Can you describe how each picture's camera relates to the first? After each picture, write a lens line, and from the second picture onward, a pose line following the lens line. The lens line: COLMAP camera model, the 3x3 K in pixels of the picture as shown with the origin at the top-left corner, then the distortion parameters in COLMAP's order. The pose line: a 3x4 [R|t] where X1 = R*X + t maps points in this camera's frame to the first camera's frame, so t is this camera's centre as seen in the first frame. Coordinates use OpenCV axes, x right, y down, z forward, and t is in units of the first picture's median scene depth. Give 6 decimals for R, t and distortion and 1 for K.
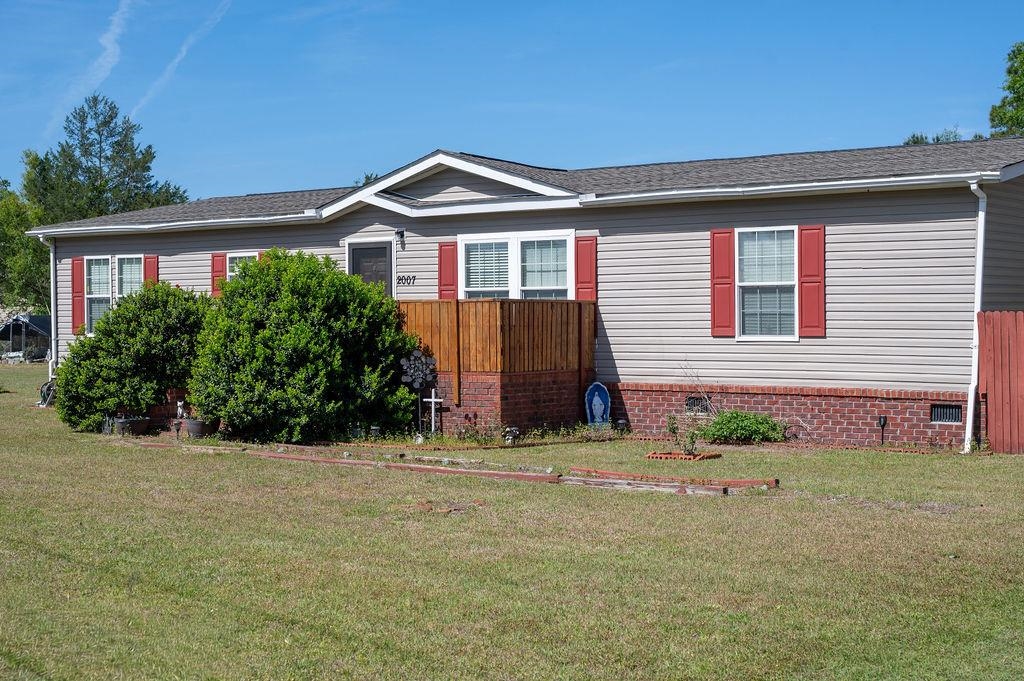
lens RADIAL K [[1480.9, 0, 512.0], [0, 1480.9, 340.5], [0, 0, 1]] dist [0.007365, -0.019081]
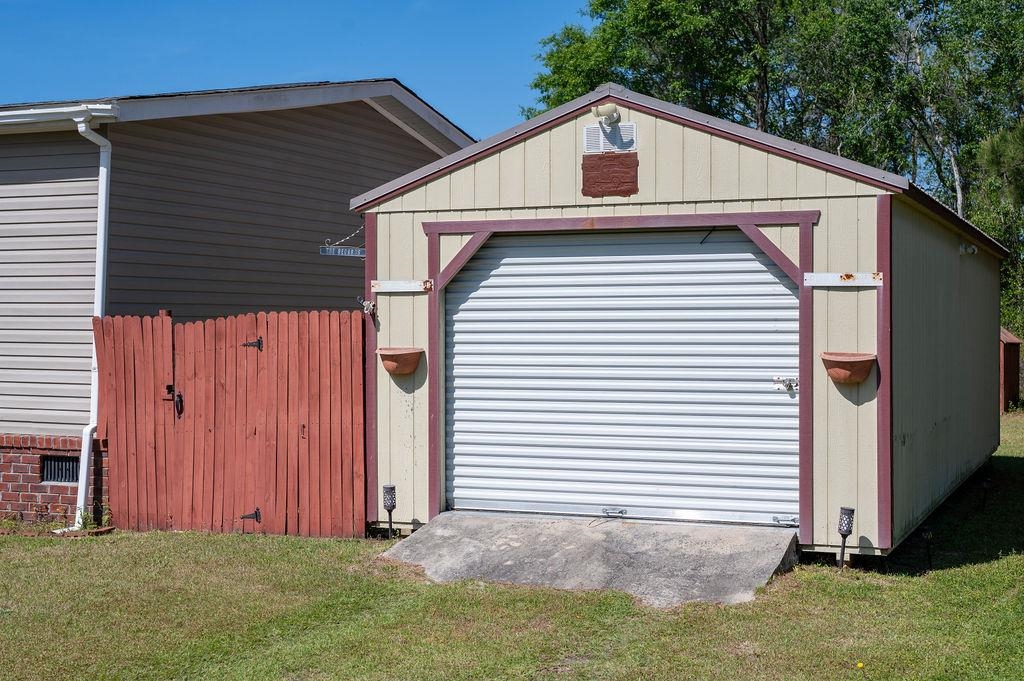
lens RADIAL K [[1478.8, 0, 512.0], [0, 1478.8, 340.5], [0, 0, 1]] dist [-0.000134, 0.016455]
pose [[0.972961, 0.004630, 0.230922, 0.296937], [-0.002348, 0.999946, -0.010152, -0.002098], [-0.230956, 0.009335, 0.972919, 0.269458]]
